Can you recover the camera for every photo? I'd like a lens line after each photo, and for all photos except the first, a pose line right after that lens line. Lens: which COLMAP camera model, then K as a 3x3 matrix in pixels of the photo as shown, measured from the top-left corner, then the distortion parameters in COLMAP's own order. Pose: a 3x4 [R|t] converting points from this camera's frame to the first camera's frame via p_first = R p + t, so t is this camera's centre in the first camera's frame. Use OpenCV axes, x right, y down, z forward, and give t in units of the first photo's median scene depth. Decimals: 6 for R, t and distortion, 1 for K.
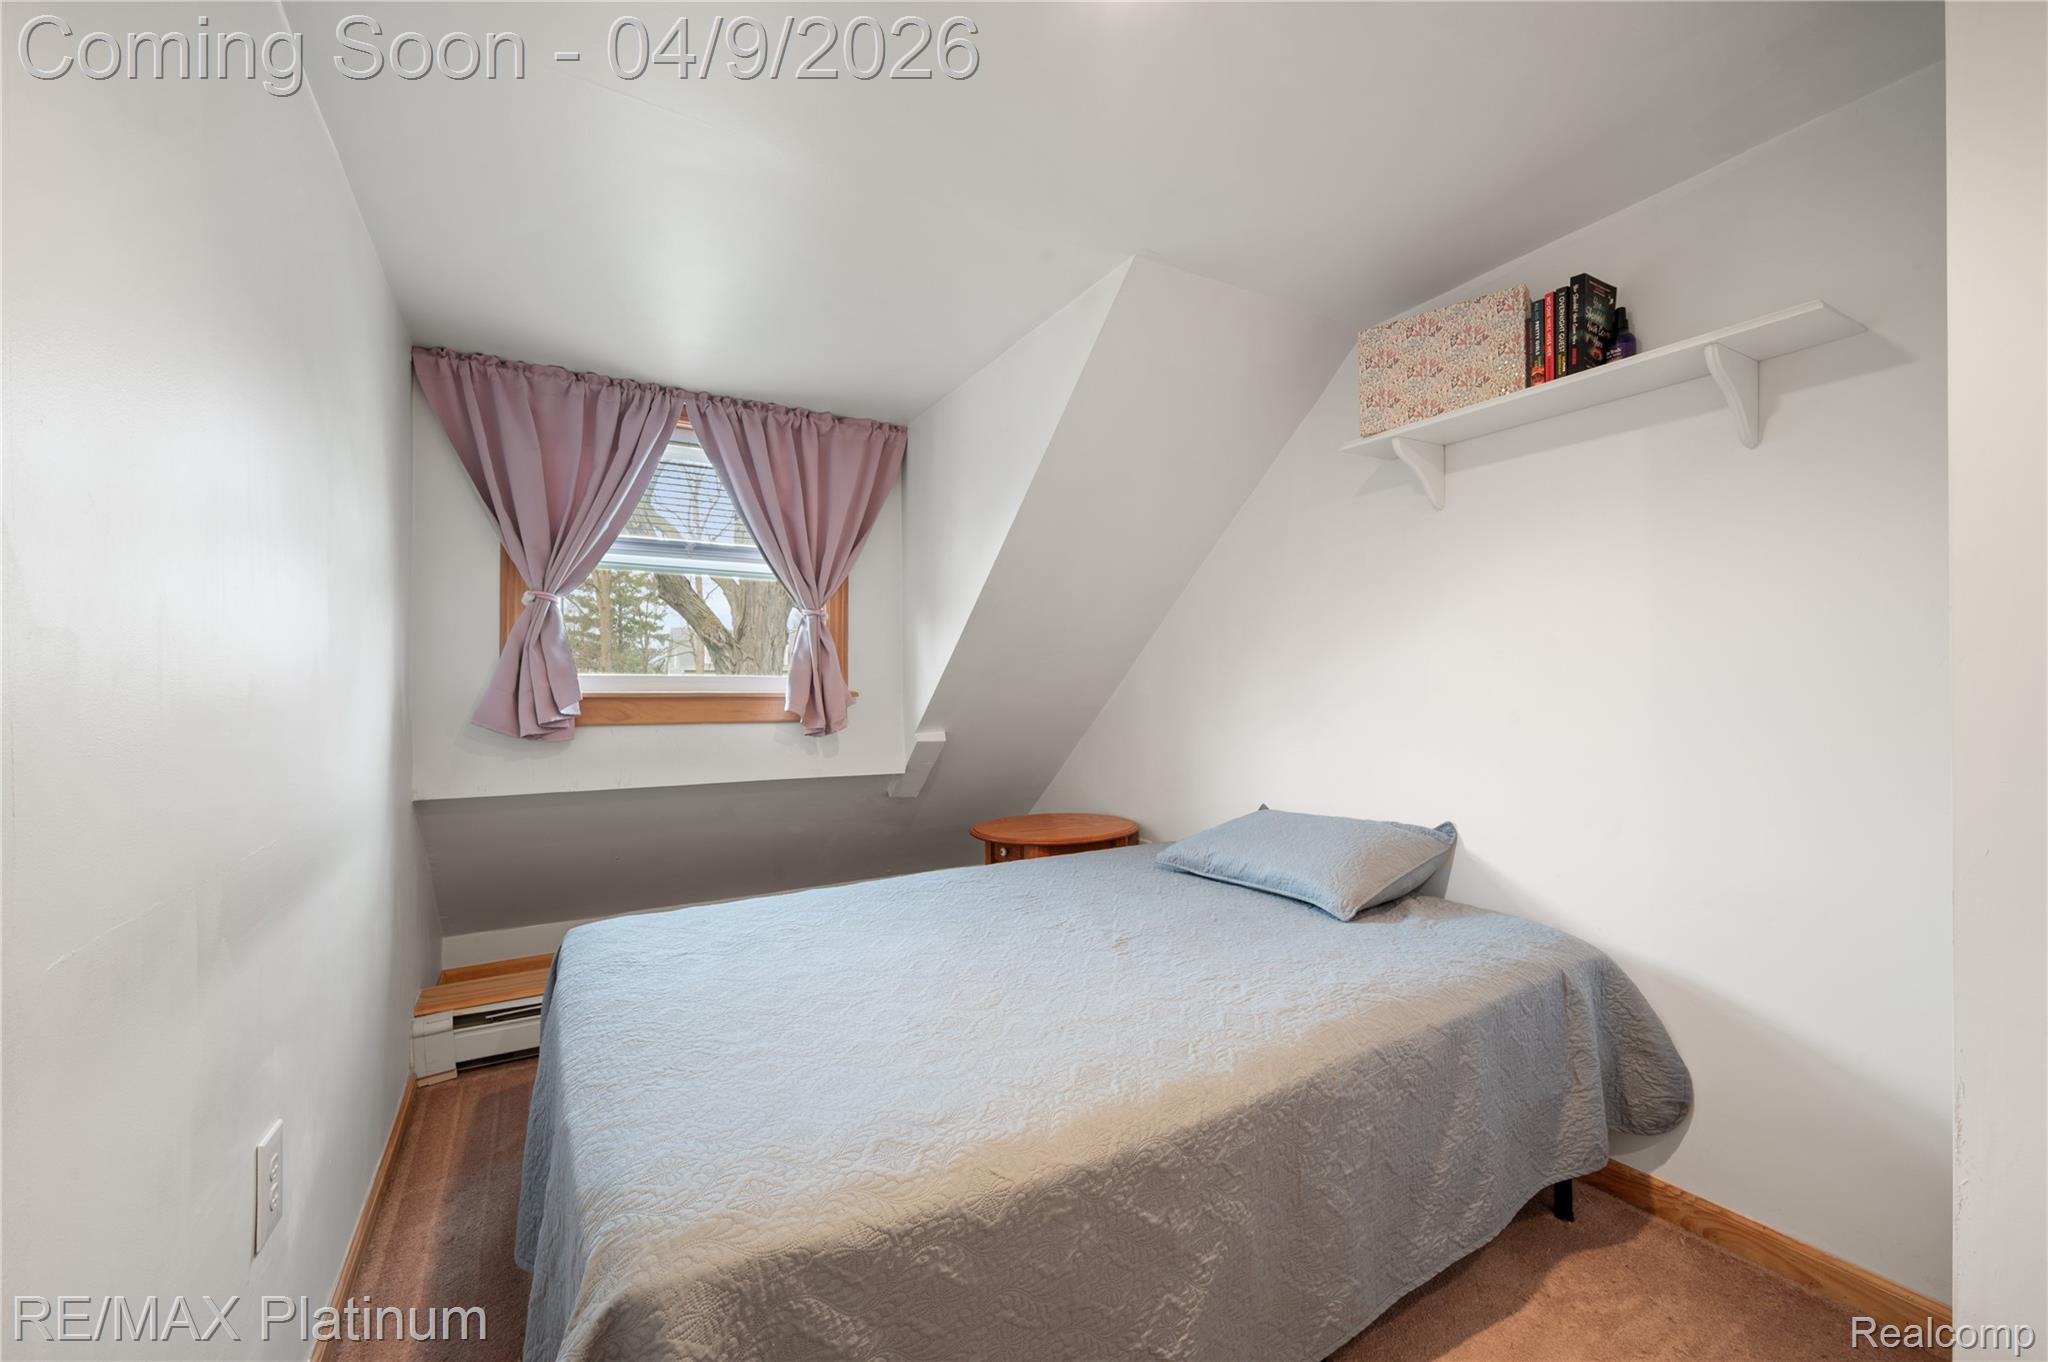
lens RADIAL K [[811.7, 0, 1027.7], [0, 811.7, 650.3], [0, 0, 1]] dist [0.008679, -0.000131]
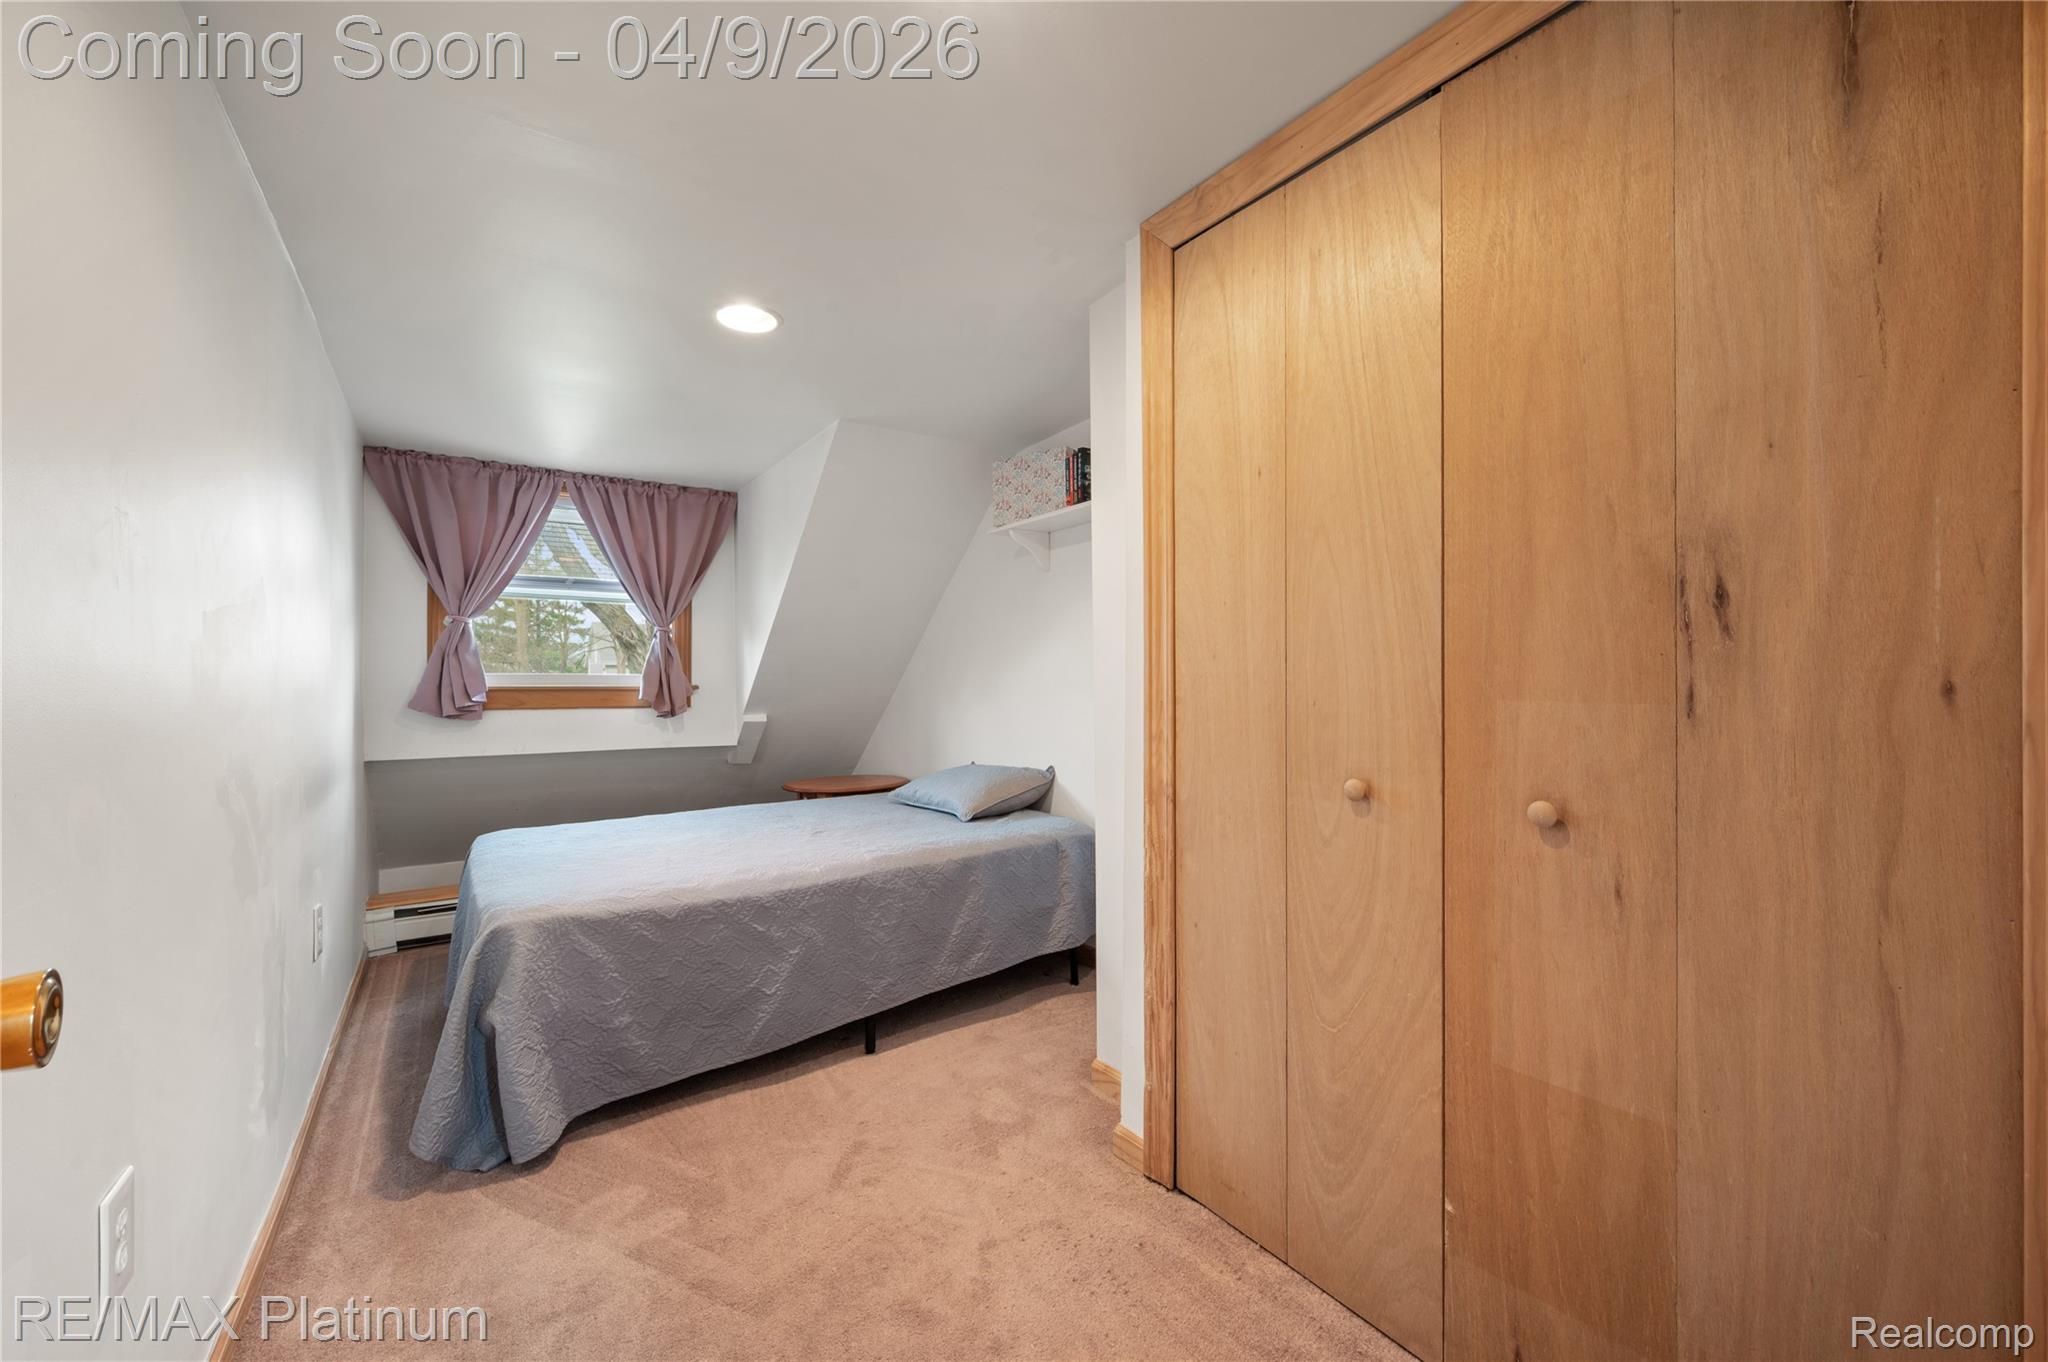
lens RADIAL K [[811.7, 0, 1027.7], [0, 811.7, 650.3], [0, 0, 1]] dist [0.008679, -0.000131]
pose [[0.997104, 0.002650, 0.076008, 0.282792], [-0.003116, 0.999977, 0.006012, -0.022222], [-0.075990, -0.006232, 0.997089, -0.487615]]
